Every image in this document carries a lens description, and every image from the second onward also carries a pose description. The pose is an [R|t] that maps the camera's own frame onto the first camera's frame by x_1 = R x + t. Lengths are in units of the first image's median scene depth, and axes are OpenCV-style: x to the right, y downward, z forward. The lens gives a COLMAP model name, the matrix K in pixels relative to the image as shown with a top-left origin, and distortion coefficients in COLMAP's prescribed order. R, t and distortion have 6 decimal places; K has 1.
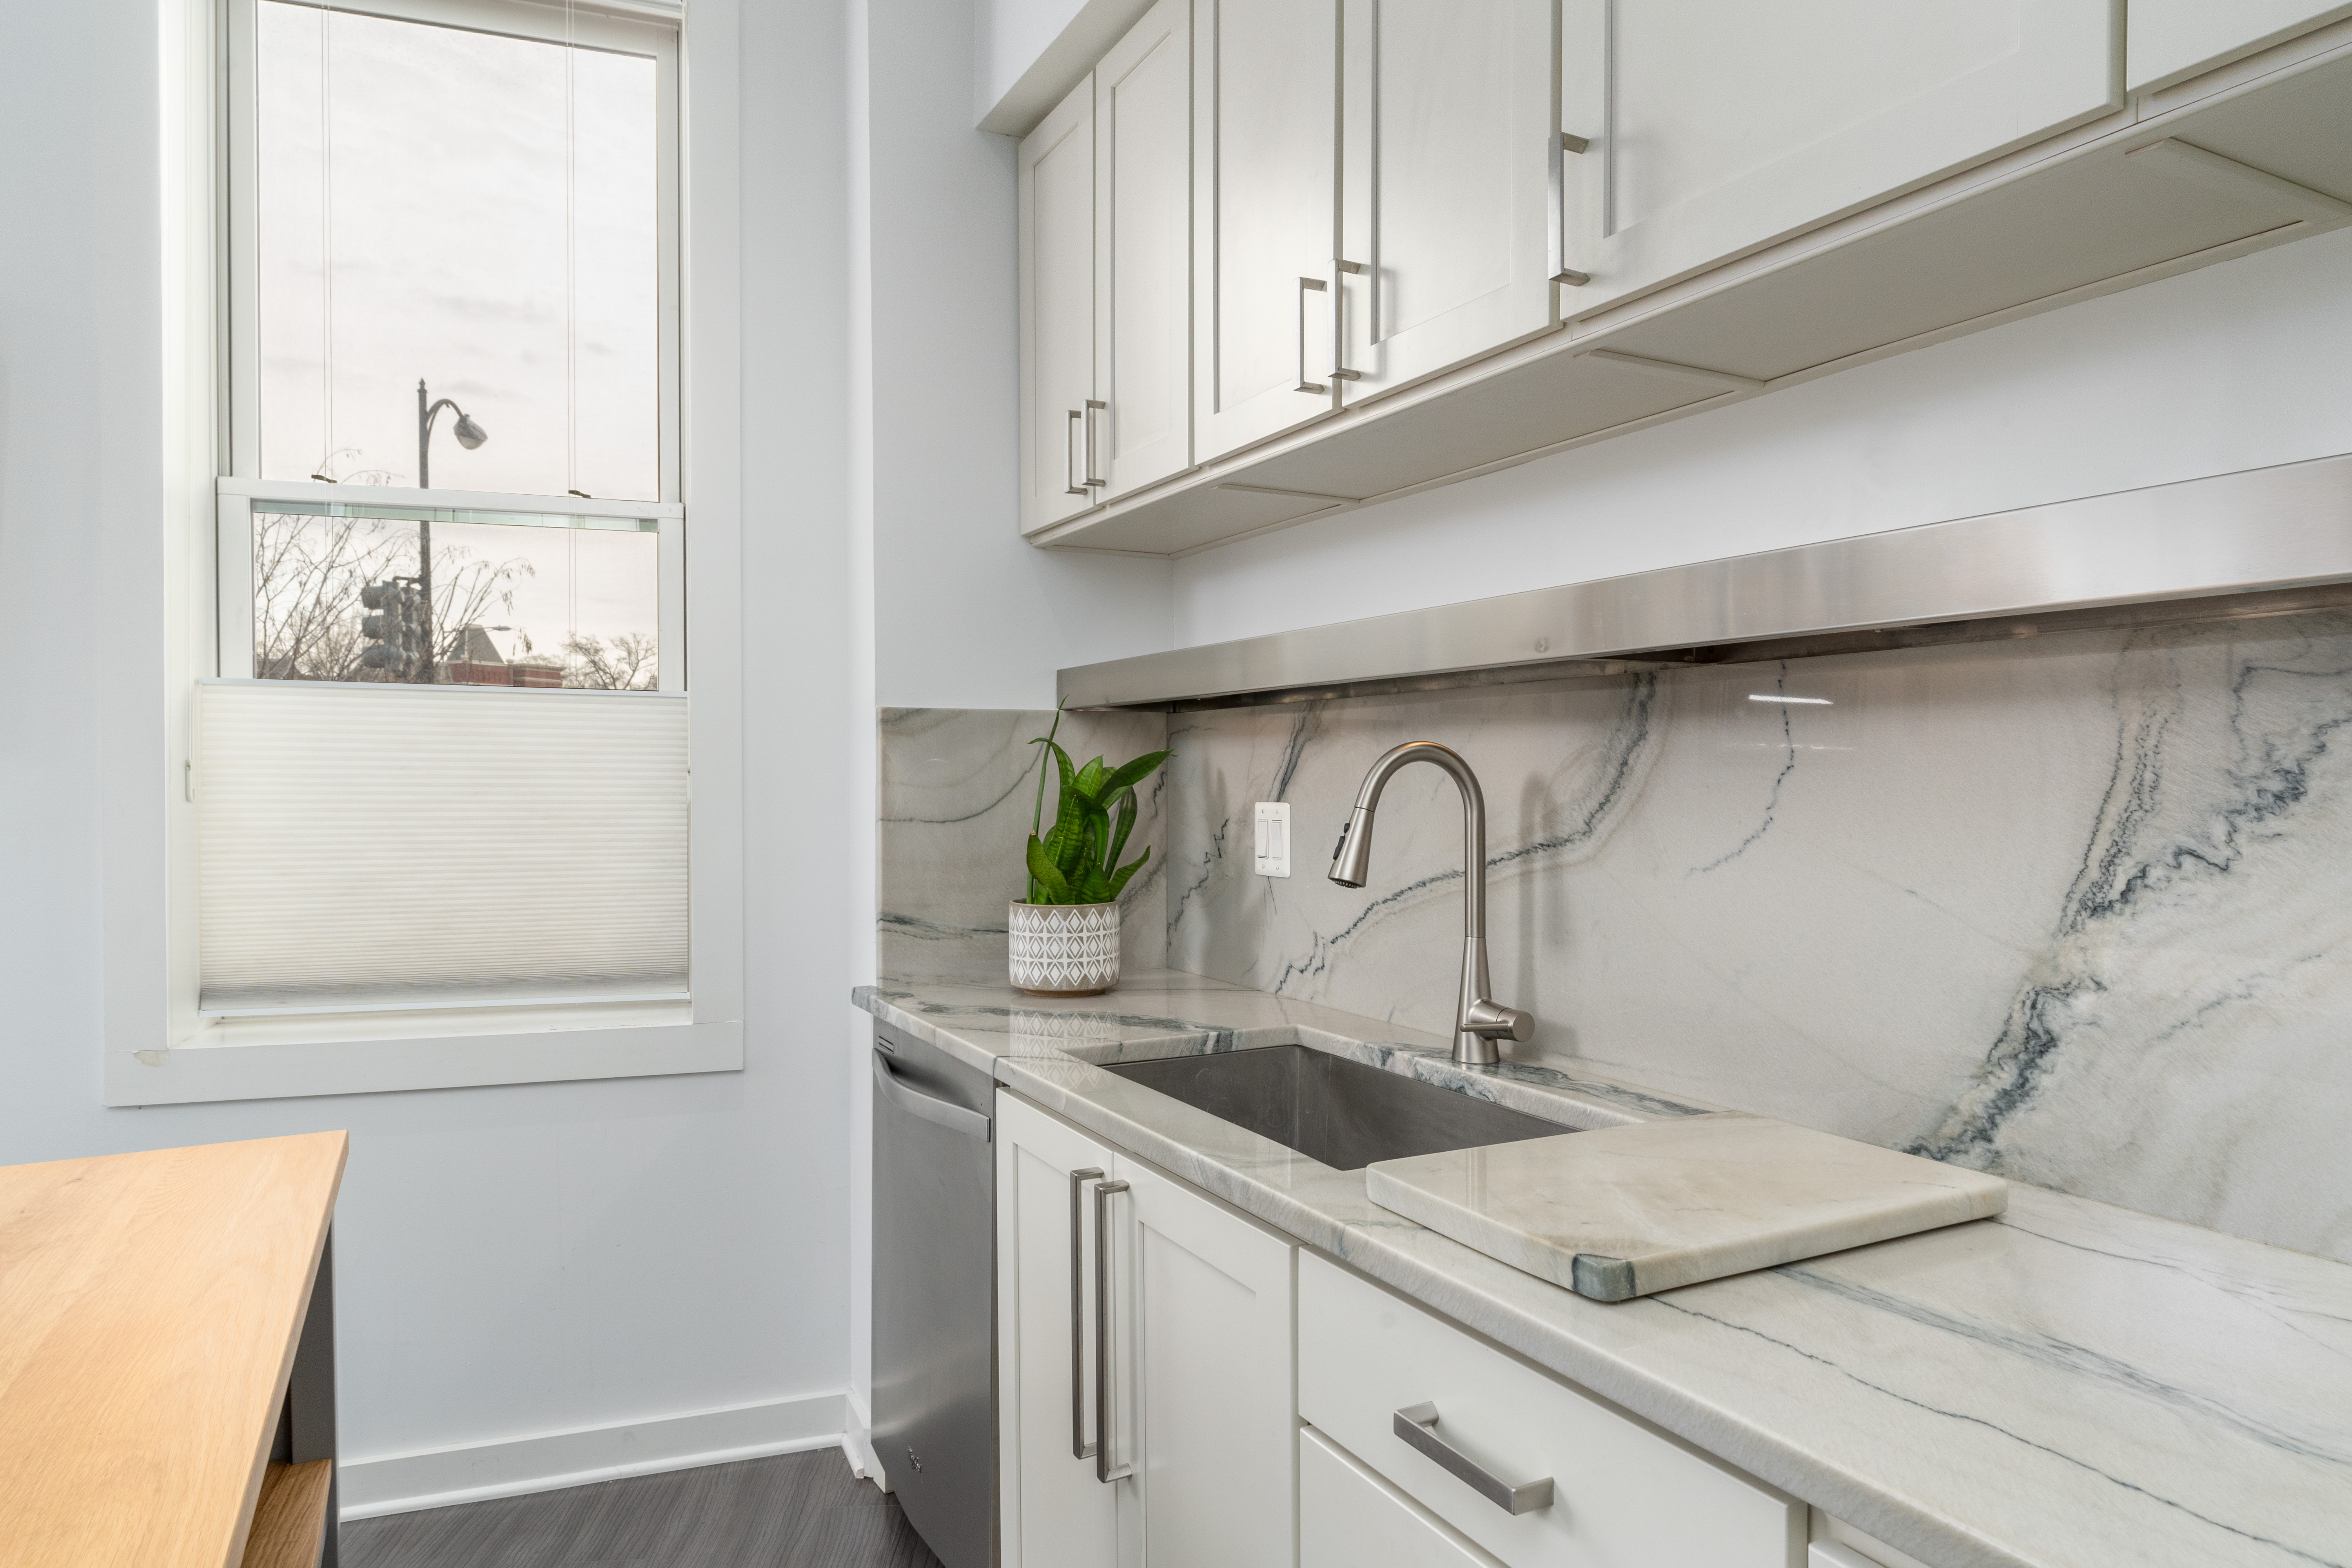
lens RADIAL K [[1436.3, 0, 1177.4], [0, 1436.3, 781.8], [0, 0, 1]] dist [-0.003087, -0.000677]
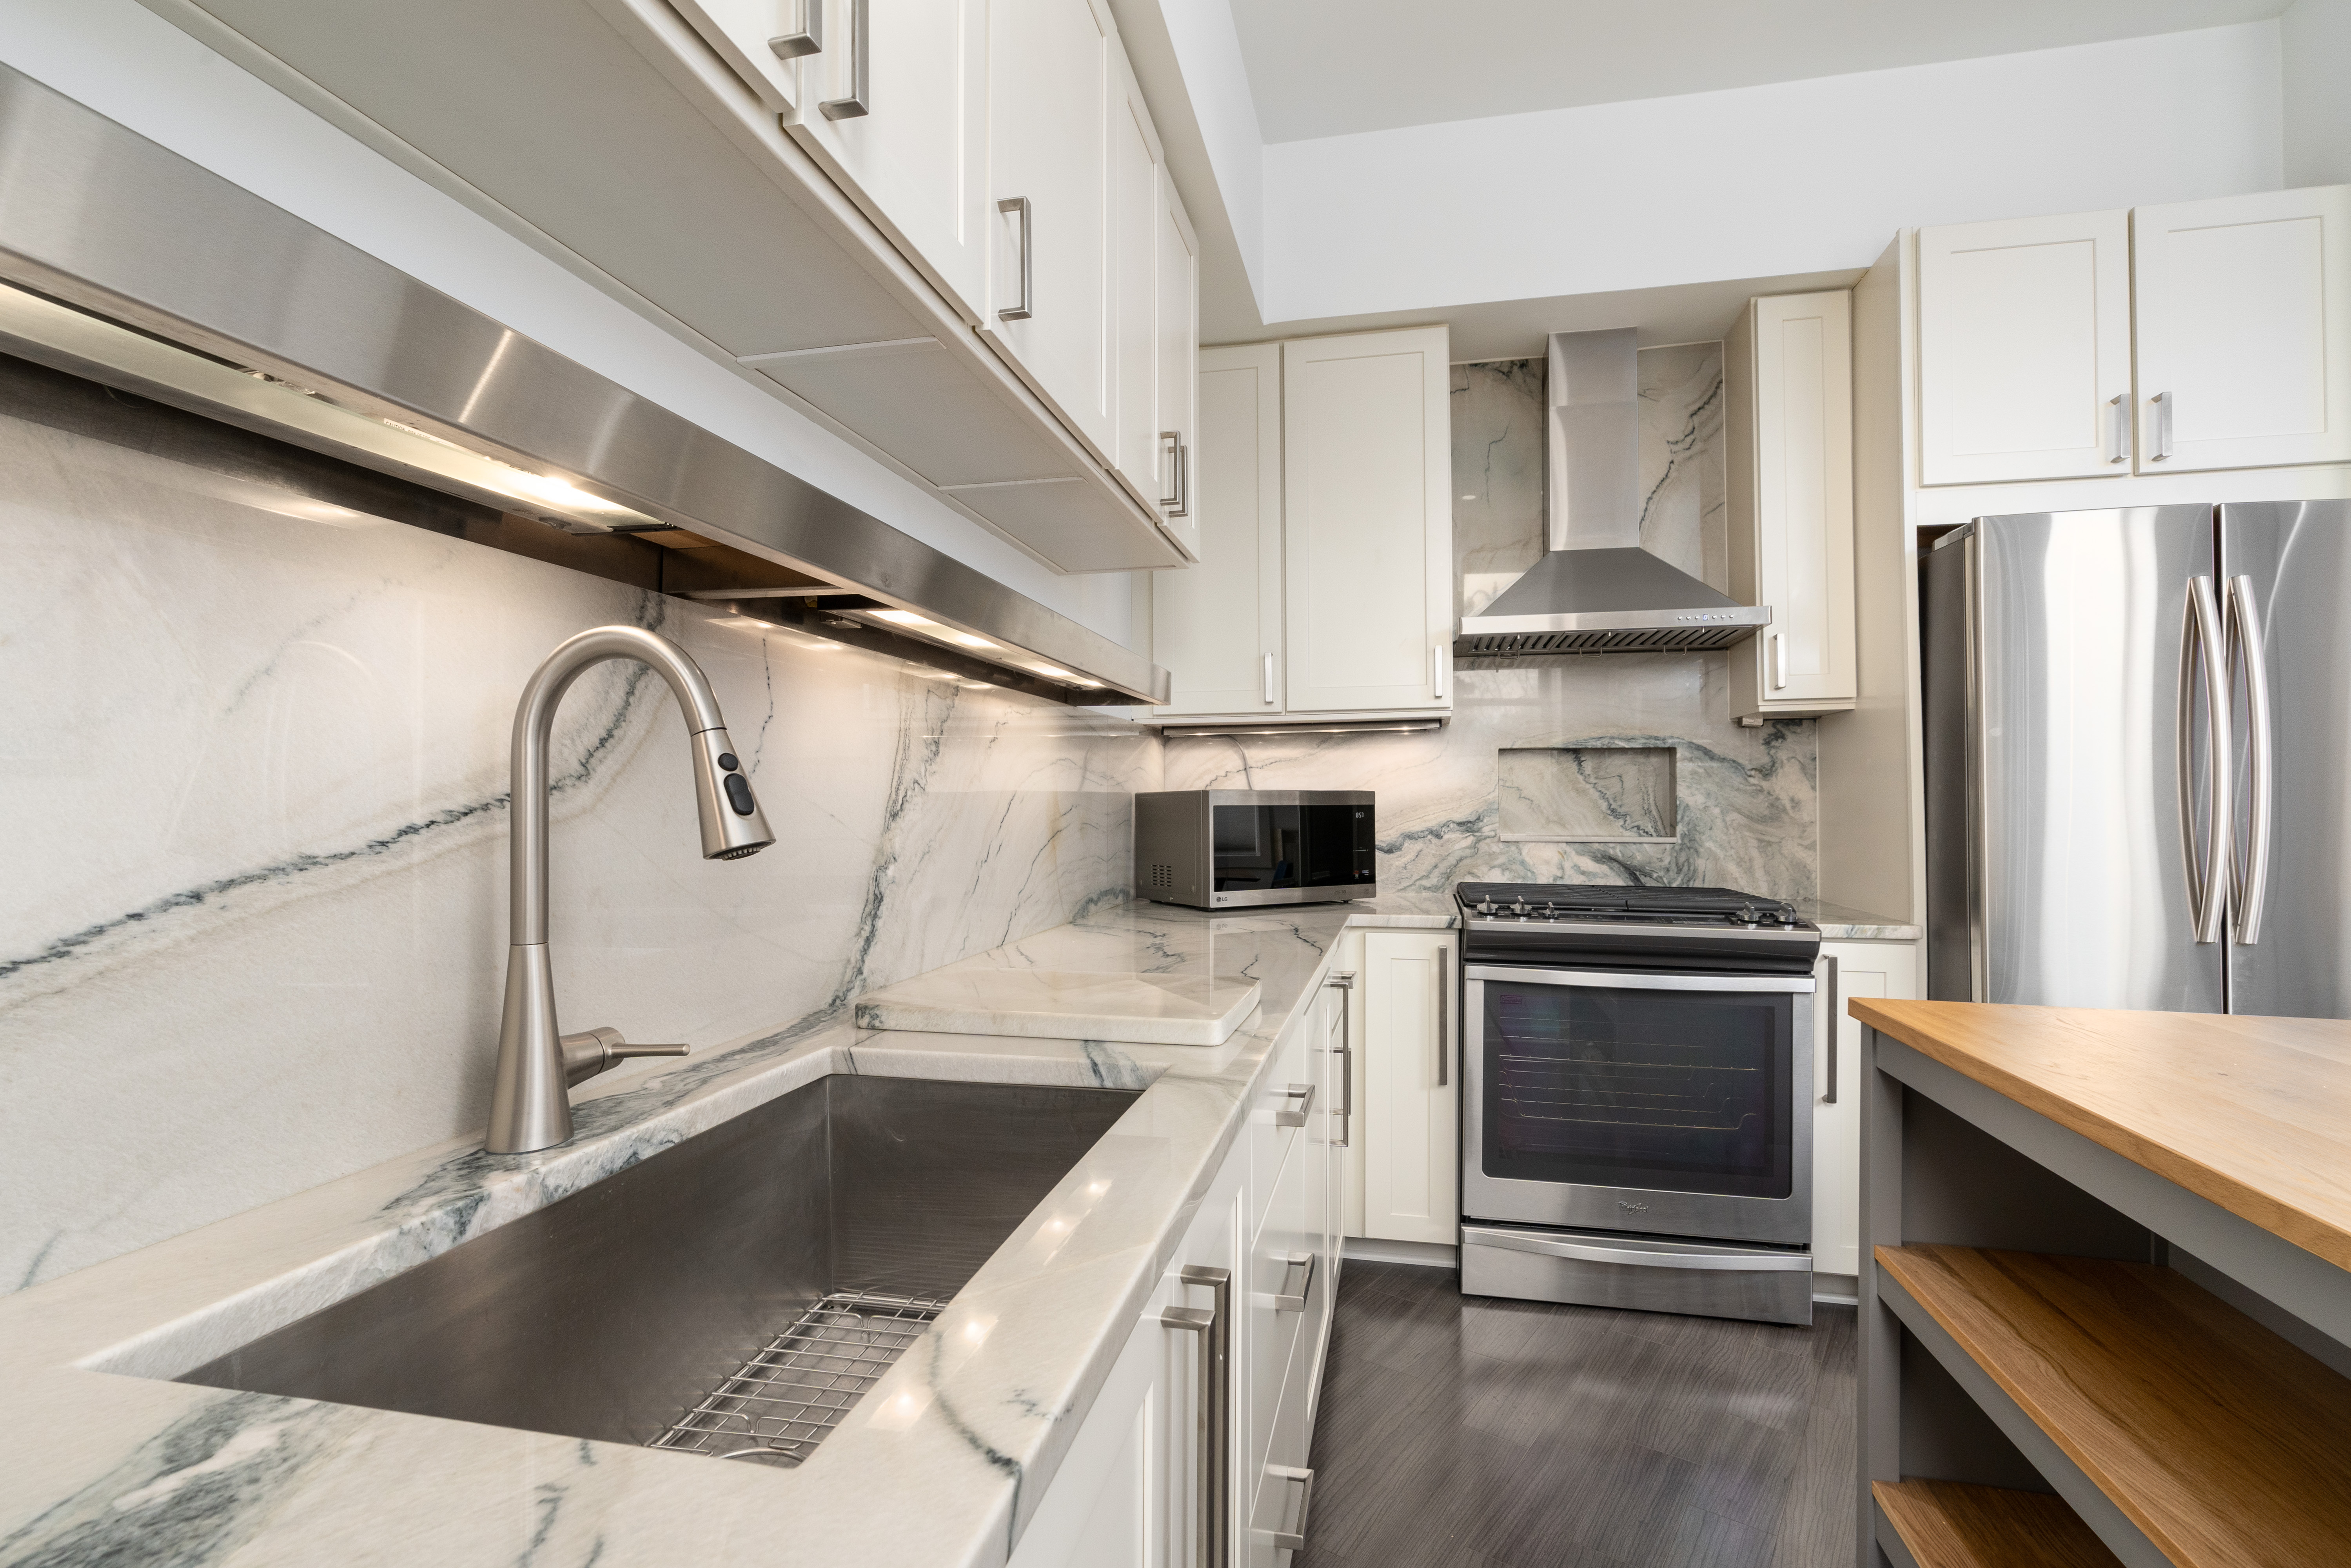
lens RADIAL K [[1085.0, 0, 1181.7], [0, 1085.0, 795.3], [0, 0, 1]] dist [-0.000084, 0.001244]
pose [[-0.766227, 0.004998, 0.642551, -0.378837], [0.003313, 0.999987, -0.003827, 0.056418], [-0.642561, -0.000804, -0.766234, 1.434607]]
